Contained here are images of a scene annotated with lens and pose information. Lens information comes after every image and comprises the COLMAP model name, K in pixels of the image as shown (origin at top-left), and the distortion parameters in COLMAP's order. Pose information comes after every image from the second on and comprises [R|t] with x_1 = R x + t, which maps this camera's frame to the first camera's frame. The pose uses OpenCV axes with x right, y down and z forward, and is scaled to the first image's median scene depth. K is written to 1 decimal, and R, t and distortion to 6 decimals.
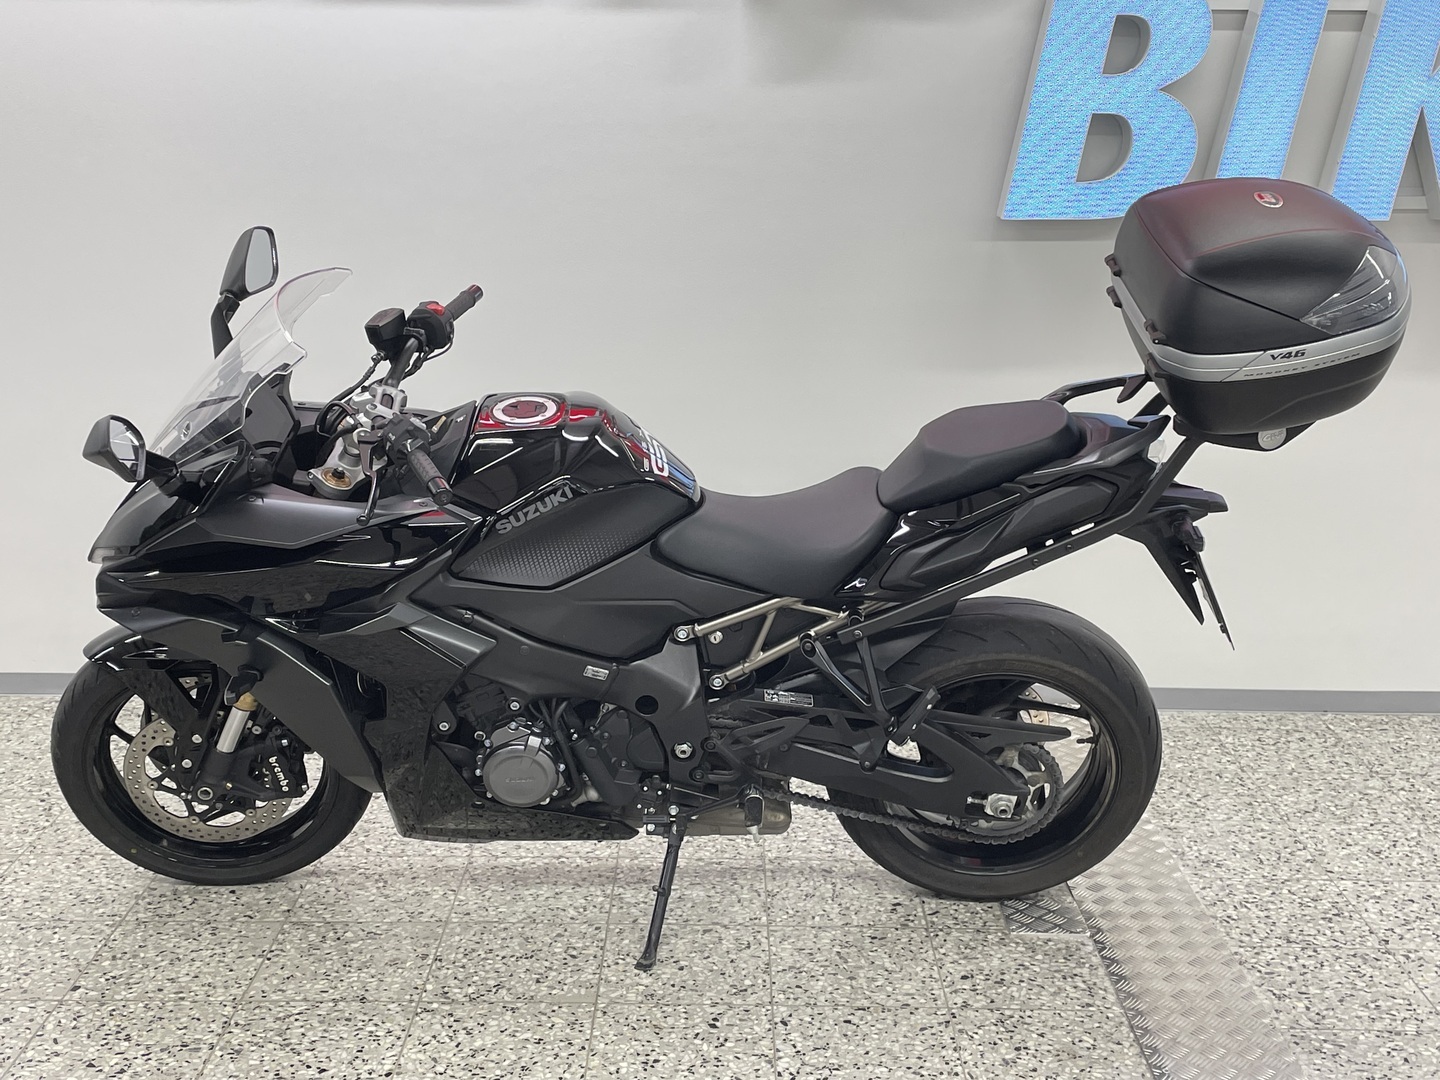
lens RADIAL K [[1762.0, 0, 720.0], [0, 1762.0, 540.0], [0, 0, 1]] dist [0.102420, -0.059995]
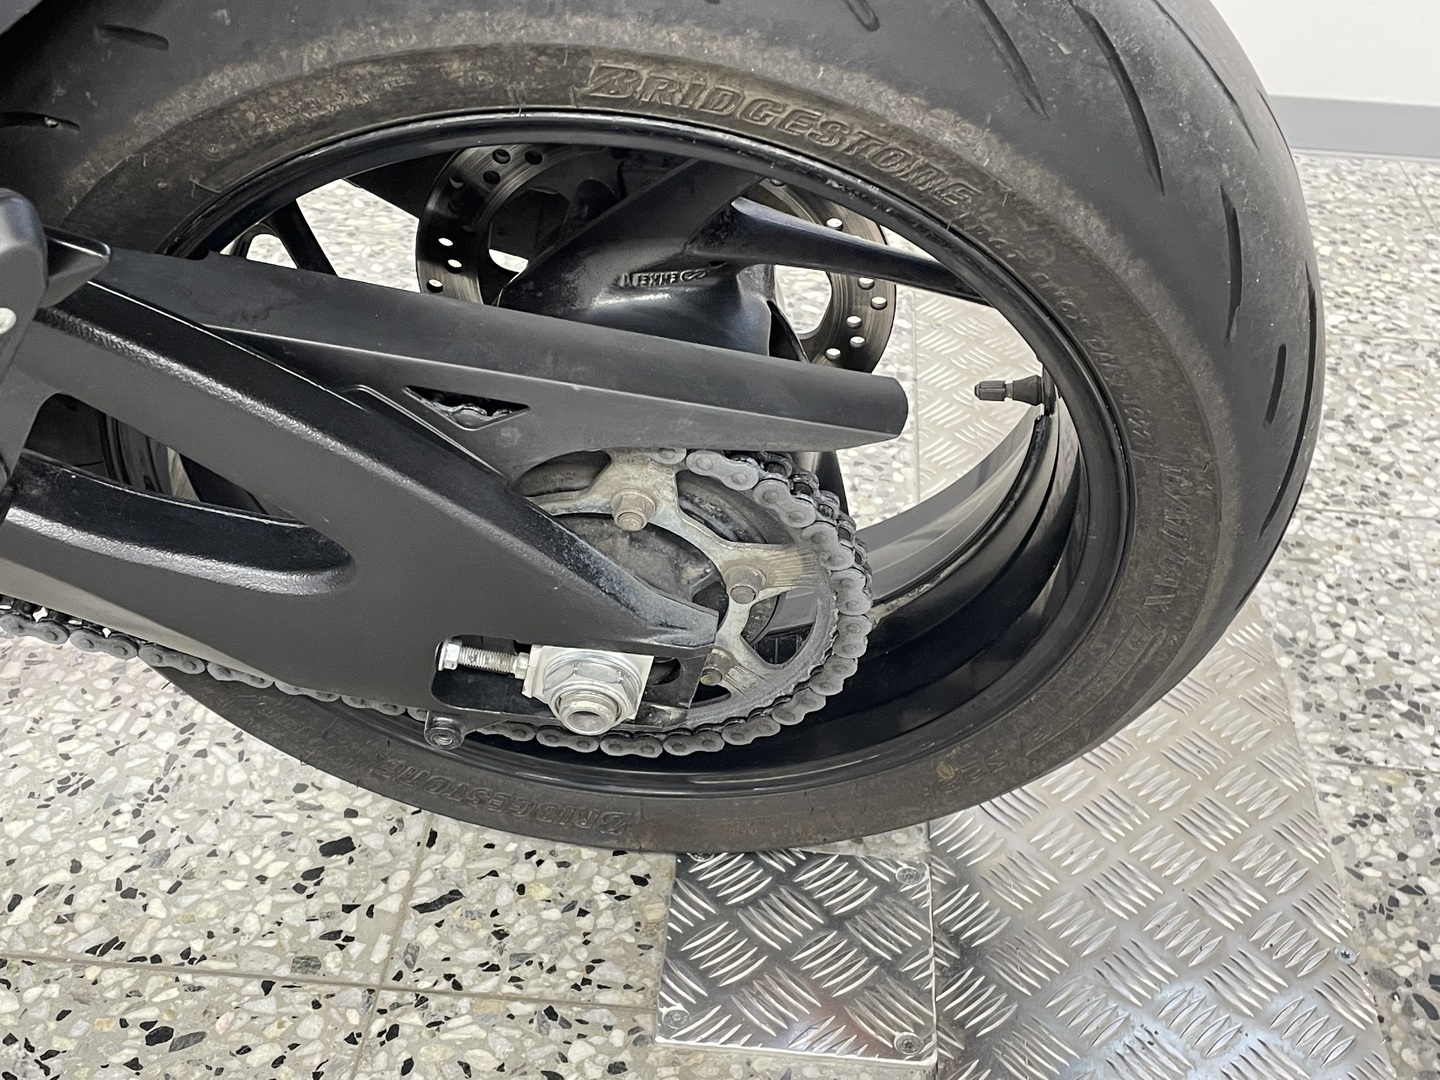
lens RADIAL K [[1762.0, 0, 720.0], [0, 1762.0, 540.0], [0, 0, 1]] dist [0.102420, -0.059995]
pose [[0.996315, 0.075646, -0.040433, 0.175687], [-0.055724, 0.929202, 0.365348, 0.042904], [0.065207, -0.361748, 0.929993, 0.750235]]
